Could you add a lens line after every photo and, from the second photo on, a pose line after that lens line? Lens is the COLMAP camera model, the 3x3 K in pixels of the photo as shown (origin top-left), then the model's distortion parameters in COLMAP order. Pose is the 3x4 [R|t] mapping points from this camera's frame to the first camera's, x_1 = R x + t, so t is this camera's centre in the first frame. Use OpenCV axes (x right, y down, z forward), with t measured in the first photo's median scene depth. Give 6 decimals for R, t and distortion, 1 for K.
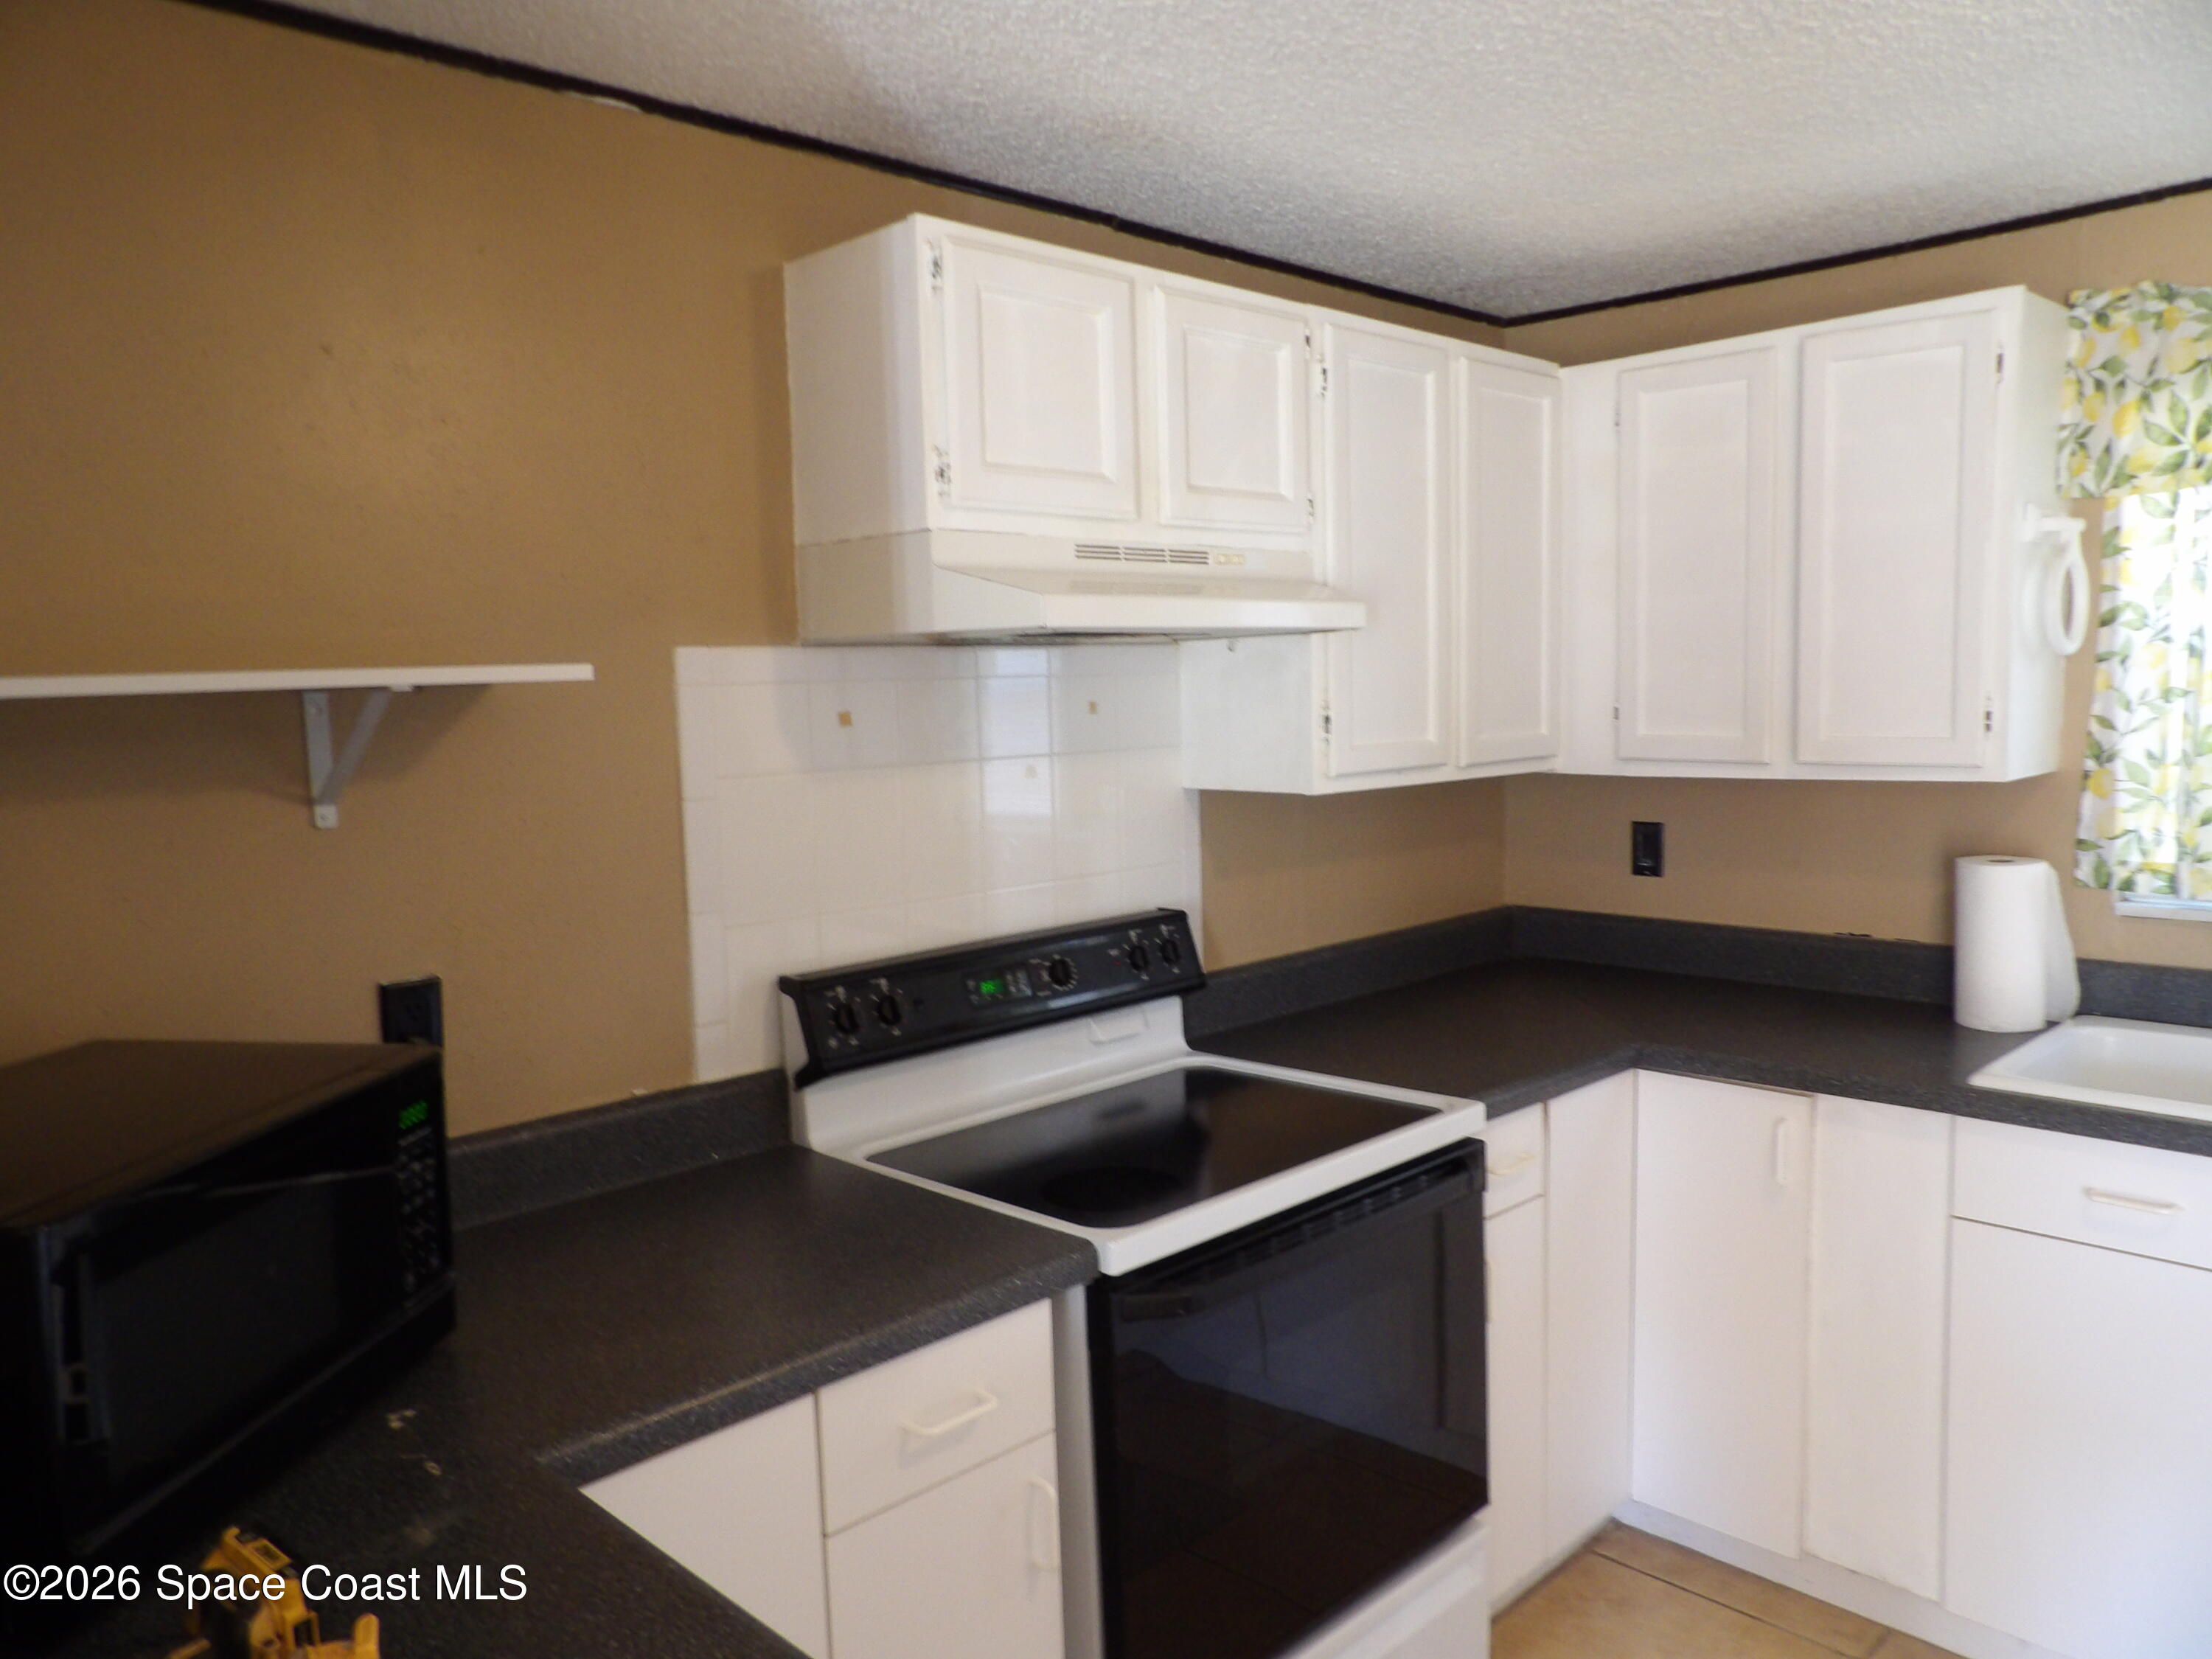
lens RADIAL K [[1601.6, 0, 1106.0], [0, 1601.6, 829.5], [0, 0, 1]] dist [-0.033032, 0.040388]
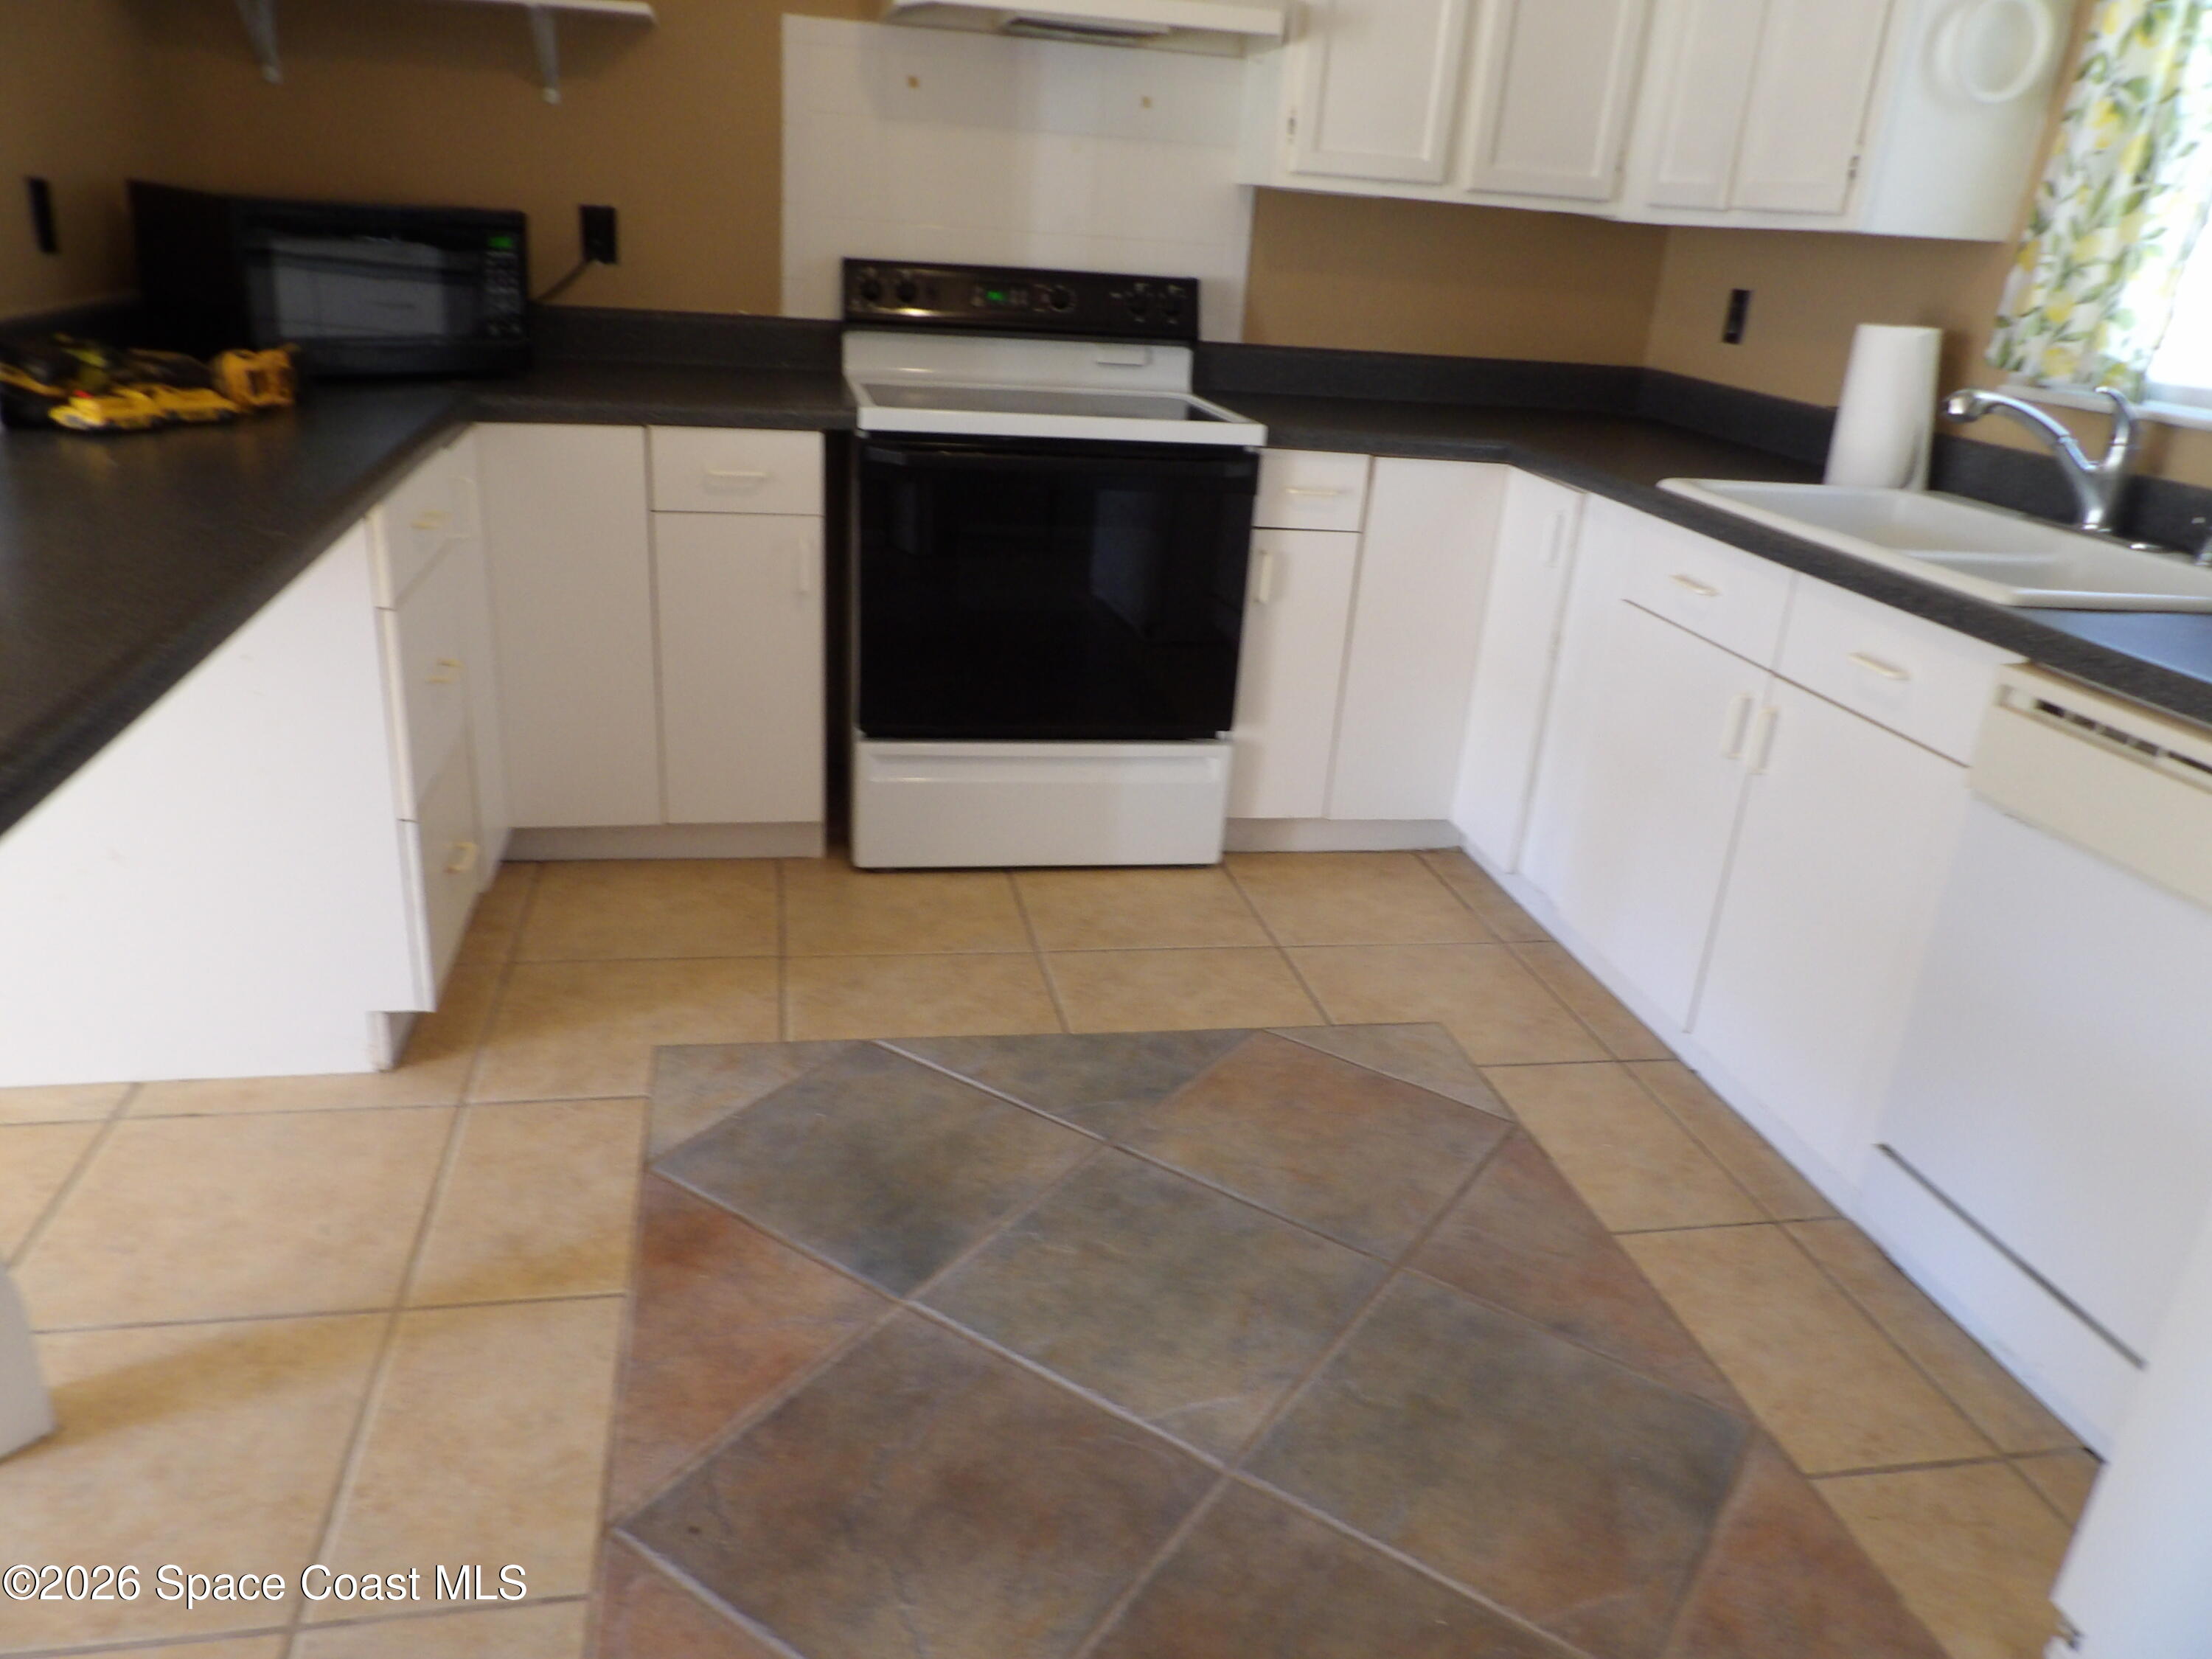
lens RADIAL K [[1601.6, 0, 1106.0], [0, 1601.6, 829.5], [0, 0, 1]] dist [-0.033032, 0.040388]
pose [[0.830268, 0.281362, -0.481135, 0.736641], [-0.144413, 0.942349, 0.301867, 0.091919], [0.538331, -0.181148, 0.823034, -0.180378]]
